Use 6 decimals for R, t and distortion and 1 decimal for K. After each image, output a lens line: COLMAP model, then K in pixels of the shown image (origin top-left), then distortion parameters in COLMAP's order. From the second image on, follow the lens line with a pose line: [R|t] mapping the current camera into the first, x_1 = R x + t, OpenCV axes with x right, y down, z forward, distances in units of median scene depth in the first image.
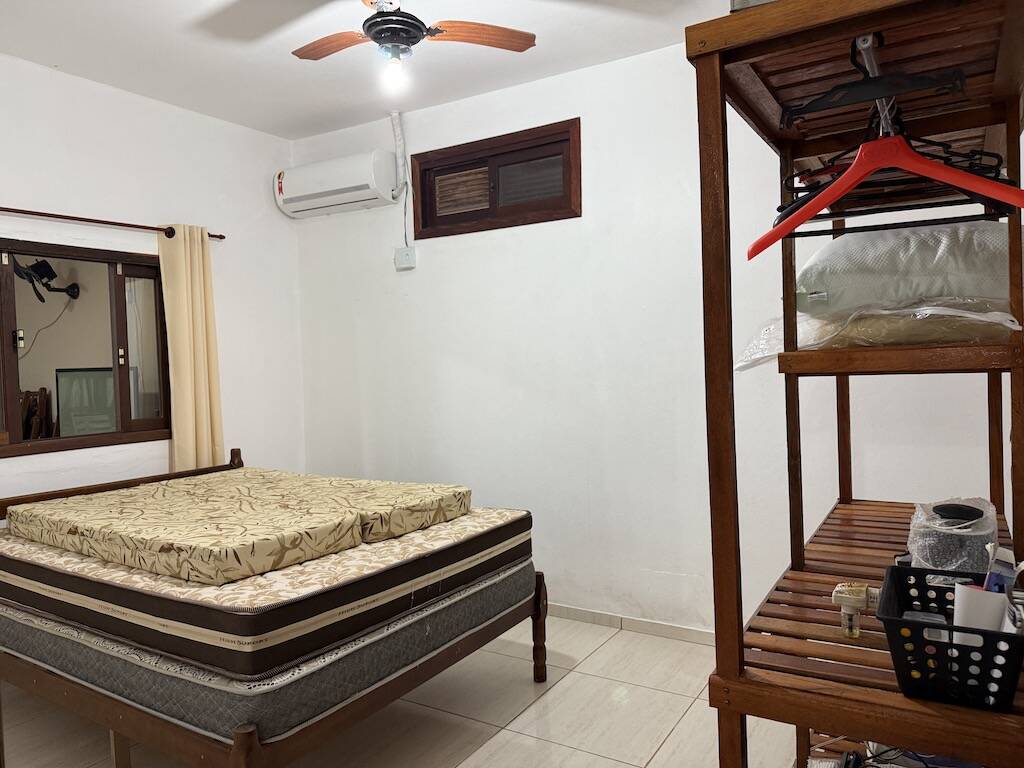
lens RADIAL K [[721.9, 0, 514.4], [0, 721.9, 383.8], [0, 0, 1]] dist [0.048454, -0.050902]
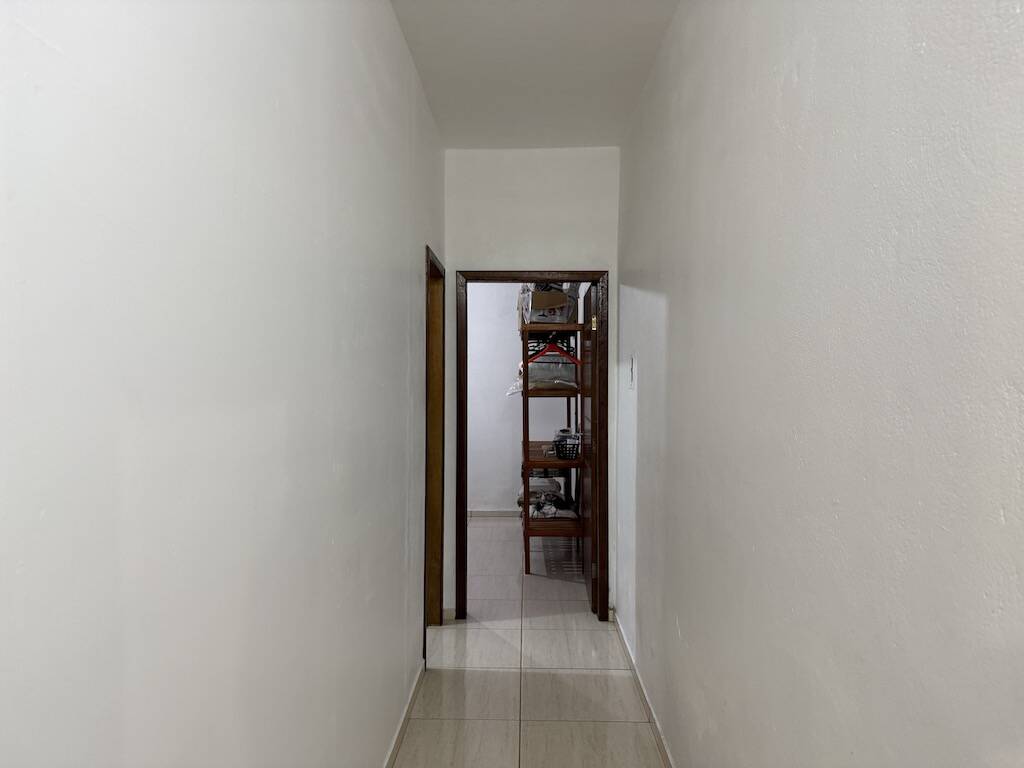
lens RADIAL K [[721.9, 0, 511.3], [0, 721.9, 383.3], [0, 0, 1]] dist [0.048454, -0.050902]
pose [[0.861530, 0.023922, 0.507142, -1.565963], [-0.010115, 0.999500, -0.029964, 0.027652], [-0.507605, 0.020685, 0.861341, -2.146934]]
